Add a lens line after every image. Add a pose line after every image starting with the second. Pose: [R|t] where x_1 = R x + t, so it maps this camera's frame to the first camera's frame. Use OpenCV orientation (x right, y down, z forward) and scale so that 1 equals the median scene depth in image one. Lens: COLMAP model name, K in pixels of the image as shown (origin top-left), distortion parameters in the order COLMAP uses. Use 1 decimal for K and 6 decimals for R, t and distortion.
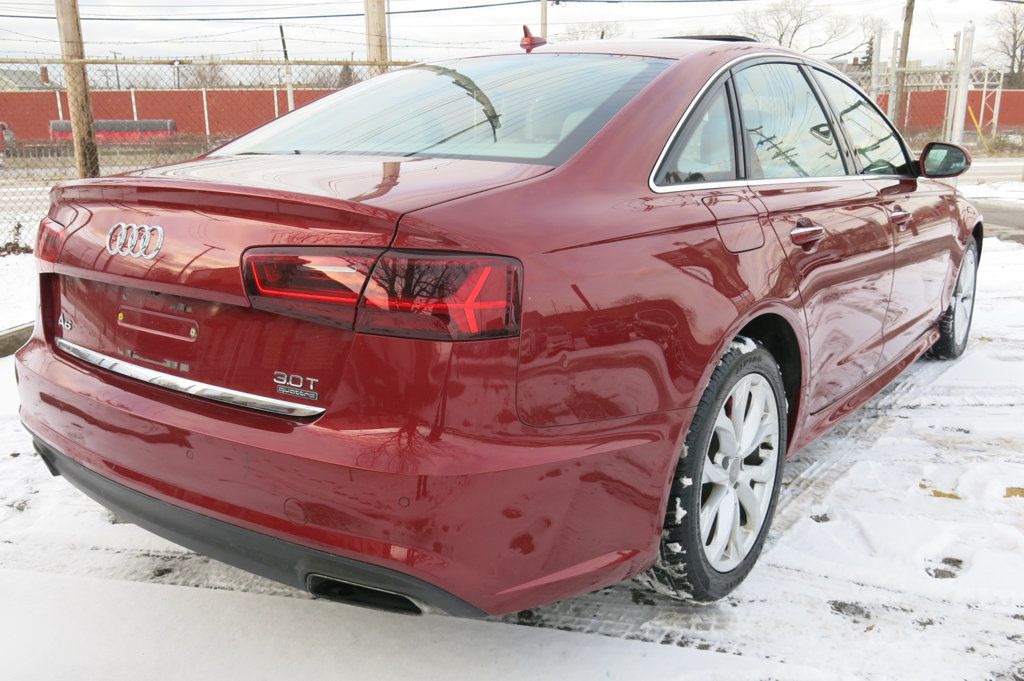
lens RADIAL K [[854.2, 0, 511.8], [0, 854.2, 335.5], [0, 0, 1]] dist [-0.018500, 0.000842]
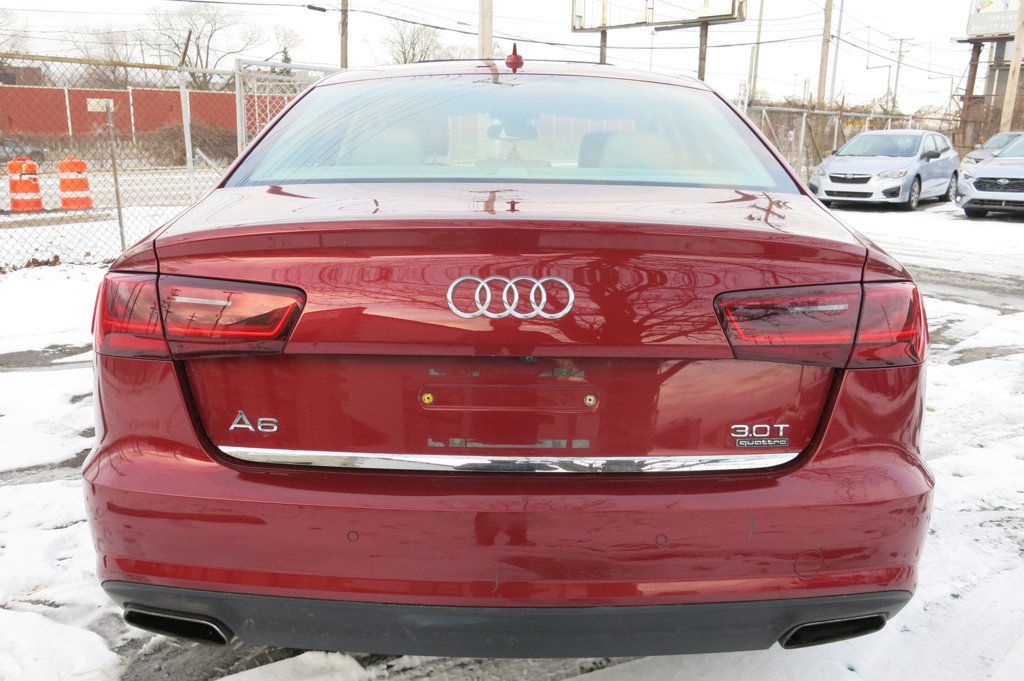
lens RADIAL K [[854.2, 0, 513.7], [0, 854.2, 337.5], [0, 0, 1]] dist [-0.018500, 0.000842]
pose [[0.809381, -0.116081, 0.575698, -0.750935], [0.117781, 0.992439, 0.034522, -0.085102], [-0.575353, 0.039865, 0.816933, 0.285194]]
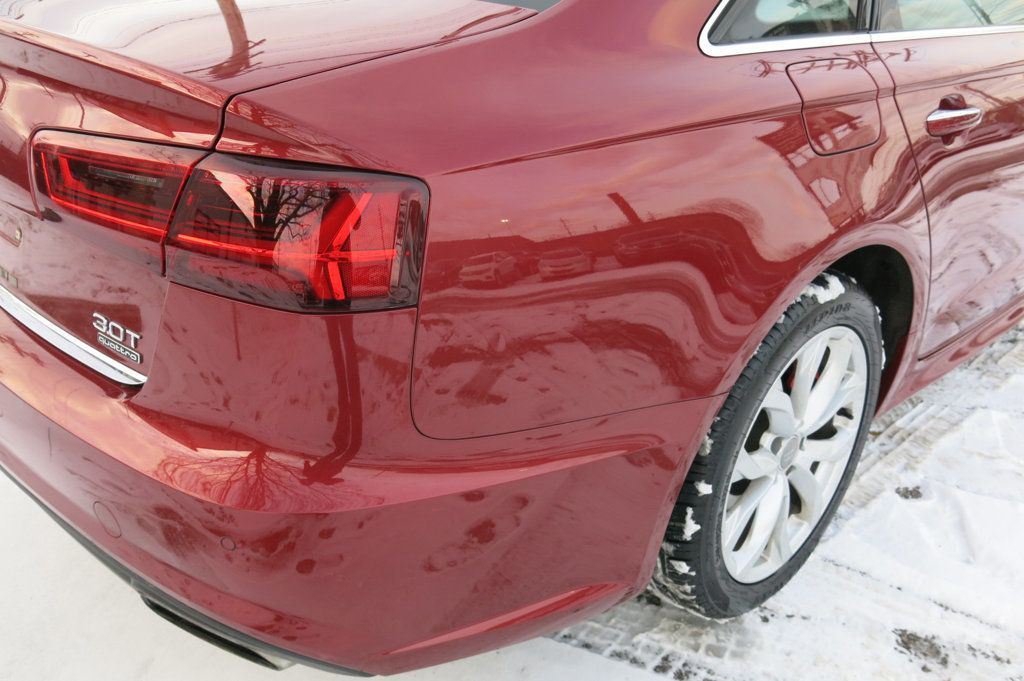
lens RADIAL K [[854.2, 0, 510.8], [0, 854.2, 345.6], [0, 0, 1]] dist [-0.018500, 0.000842]
pose [[0.987505, 0.092460, -0.127613, 0.112170], [-0.062575, 0.973275, 0.220951, -0.080066], [0.144632, -0.210205, 0.966900, 0.283365]]
